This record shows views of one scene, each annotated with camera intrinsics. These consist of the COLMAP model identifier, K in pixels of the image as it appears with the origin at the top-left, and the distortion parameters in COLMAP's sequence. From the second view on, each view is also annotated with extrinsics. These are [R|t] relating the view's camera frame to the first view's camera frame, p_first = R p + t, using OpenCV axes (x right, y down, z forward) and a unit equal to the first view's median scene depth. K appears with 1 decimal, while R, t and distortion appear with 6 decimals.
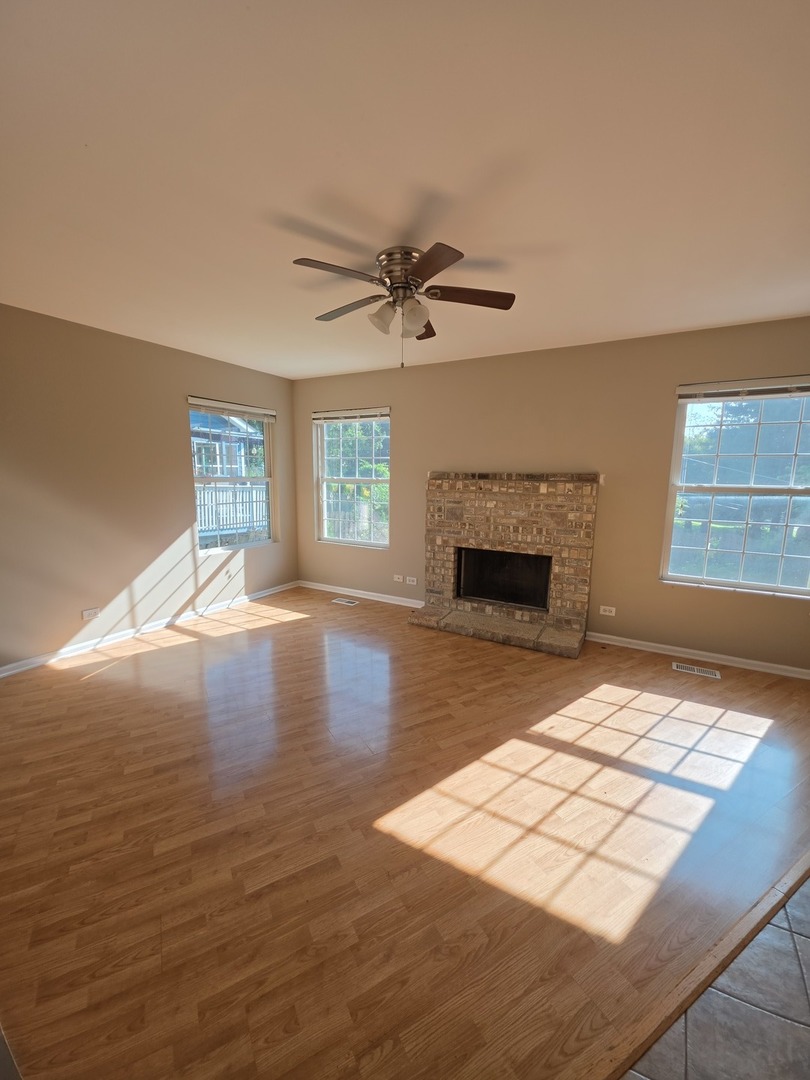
lens RADIAL K [[430.8, 0, 401.2], [0, 430.8, 539.8], [0, 0, 1]] dist [0.013770, -0.009853]
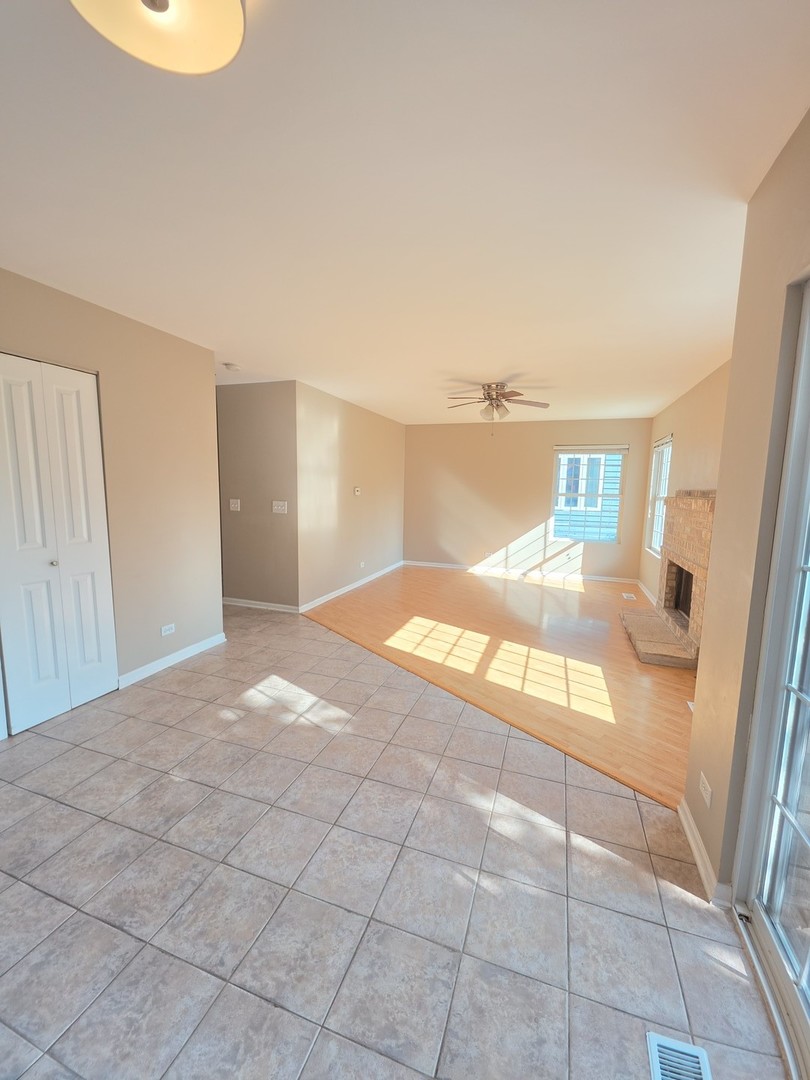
lens RADIAL K [[430.8, 0, 403.8], [0, 430.8, 540.3], [0, 0, 1]] dist [0.013770, -0.009853]
pose [[0.163891, 0.114824, -0.979773, 1.640564], [-0.165493, 0.982327, 0.087441, -0.021731], [0.972498, 0.147814, 0.179997, 0.242321]]
